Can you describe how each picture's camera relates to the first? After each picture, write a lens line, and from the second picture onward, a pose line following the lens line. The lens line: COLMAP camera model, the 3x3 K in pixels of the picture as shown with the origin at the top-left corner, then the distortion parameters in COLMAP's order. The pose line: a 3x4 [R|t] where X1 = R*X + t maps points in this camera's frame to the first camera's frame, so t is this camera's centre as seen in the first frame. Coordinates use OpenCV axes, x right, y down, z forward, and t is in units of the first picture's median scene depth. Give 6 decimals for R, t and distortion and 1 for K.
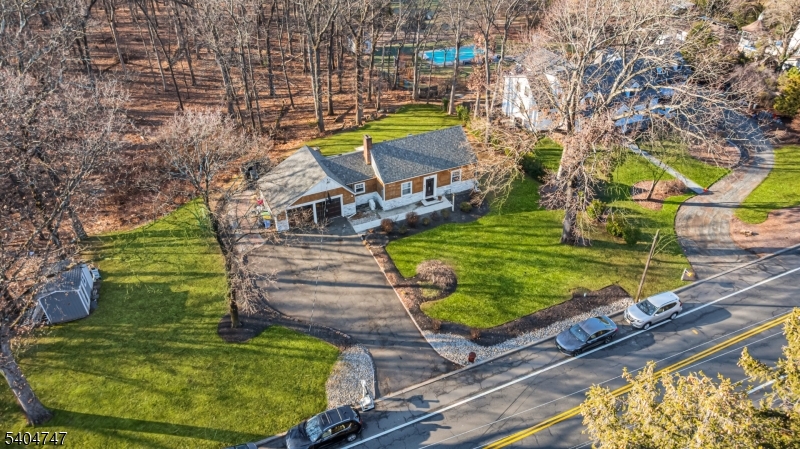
lens RADIAL K [[536.9, 0, 400.0], [0, 536.9, 224.5], [0, 0, 1]] dist [-0.027000, -0.001633]
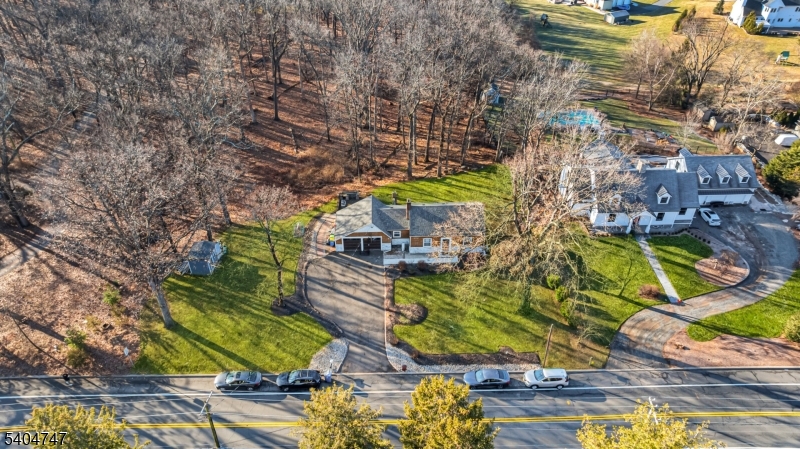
lens RADIAL K [[536.9, 0, 400.0], [0, 536.9, 224.5], [0, 0, 1]] dist [-0.027000, -0.001633]
pose [[0.921489, 0.231495, -0.311879, 0.415258], [-0.224496, 0.972706, 0.058695, -0.198962], [0.316954, 0.015929, 0.948307, -0.391603]]
